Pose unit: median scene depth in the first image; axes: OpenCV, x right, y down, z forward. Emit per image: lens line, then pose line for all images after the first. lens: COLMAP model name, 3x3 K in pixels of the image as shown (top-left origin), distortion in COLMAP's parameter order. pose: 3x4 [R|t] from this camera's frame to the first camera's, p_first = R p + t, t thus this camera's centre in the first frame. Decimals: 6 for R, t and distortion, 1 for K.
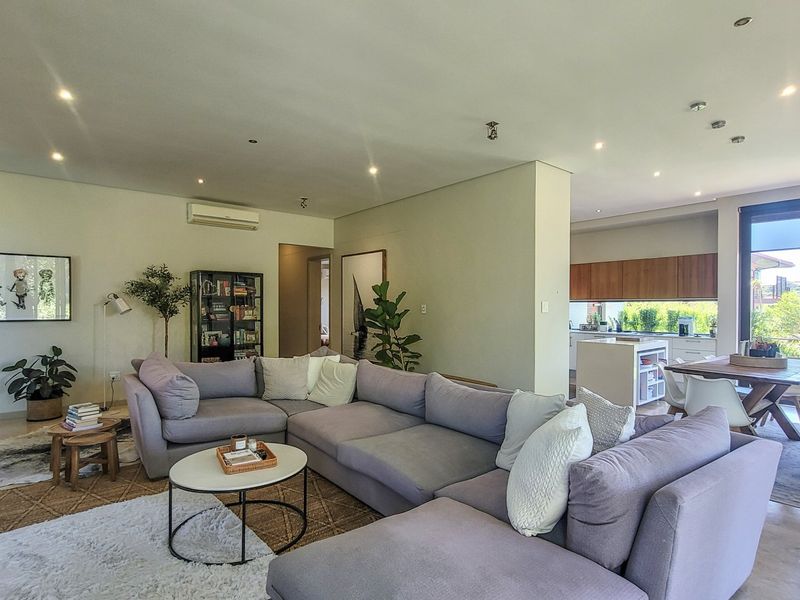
lens RADIAL K [[437.3, 0, 392.4], [0, 437.3, 310.4], [0, 0, 1]] dist [-0.005443, 0.000304]
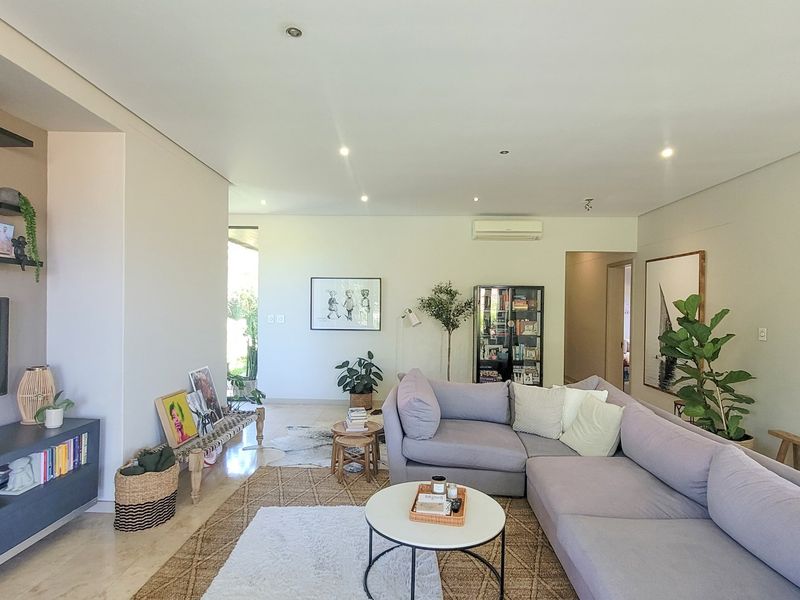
lens RADIAL K [[437.3, 0, 401.0], [0, 437.3, 308.1], [0, 0, 1]] dist [-0.005443, 0.000304]
pose [[0.760214, 0.009833, -0.649599, 0.088544], [-0.016931, 0.999846, -0.004679, -0.032242], [0.649452, 0.014556, 0.760263, 0.107061]]
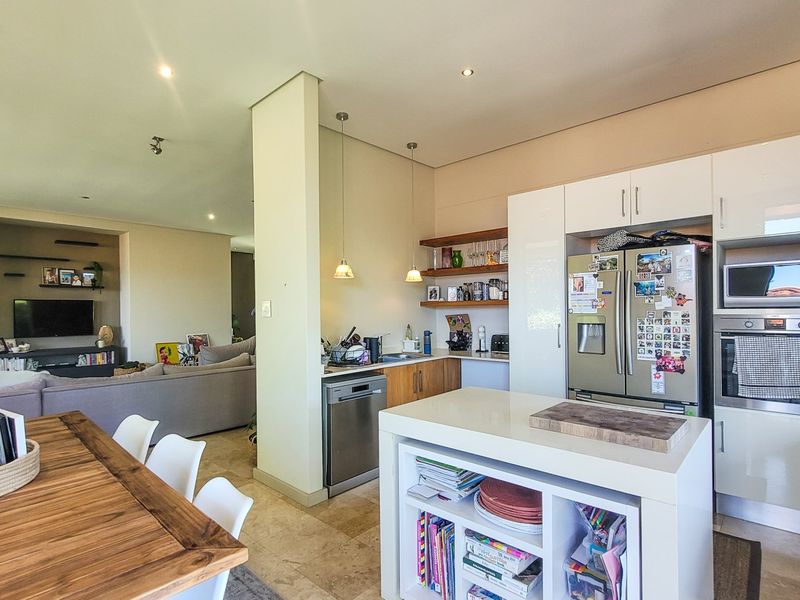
lens RADIAL K [[417.3, 0, 396.9], [0, 417.3, 307.0], [0, 0, 1]] dist [-0.004787, -0.000526]
pose [[0.162549, -0.004287, -0.986691, 1.294918], [-0.001003, 0.999989, -0.004510, -0.002577], [0.986700, 0.001723, 0.162543, 1.338283]]
